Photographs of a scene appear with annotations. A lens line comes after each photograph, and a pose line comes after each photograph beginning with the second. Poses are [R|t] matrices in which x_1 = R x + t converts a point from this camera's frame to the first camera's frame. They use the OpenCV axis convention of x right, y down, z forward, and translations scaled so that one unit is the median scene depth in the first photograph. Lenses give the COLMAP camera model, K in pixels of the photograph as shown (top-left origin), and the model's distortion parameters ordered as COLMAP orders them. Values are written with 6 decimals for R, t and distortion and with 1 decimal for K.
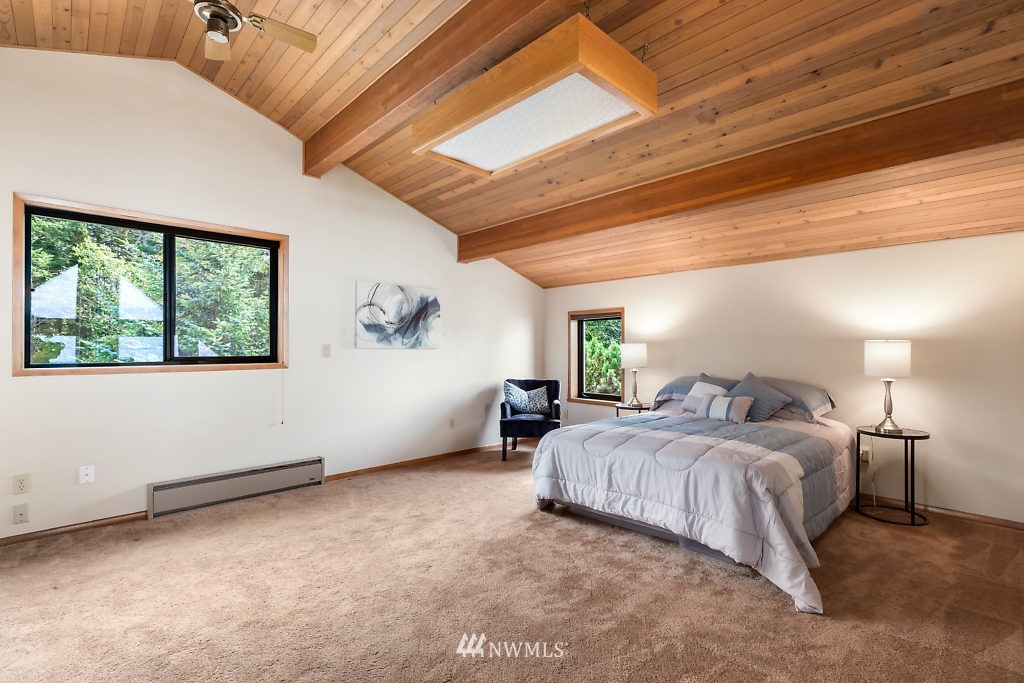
lens RADIAL K [[466.3, 0, 509.5], [0, 466.3, 345.4], [0, 0, 1]] dist [0.005693, -0.000141]
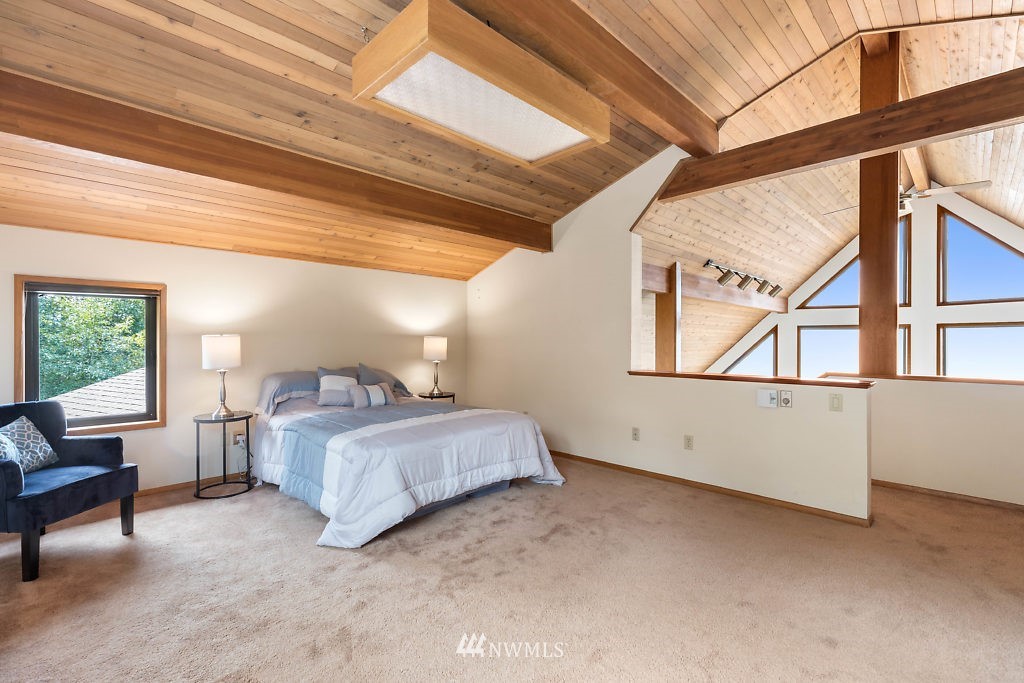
lens RADIAL K [[466.3, 0, 509.5], [0, 466.3, 341.9], [0, 0, 1]] dist [0.005693, -0.000141]
pose [[-0.027737, -0.000261, 0.999615, -0.780392], [-0.002913, 0.999996, 0.000180, 0.005717], [-0.999611, -0.002907, -0.027738, 0.822830]]
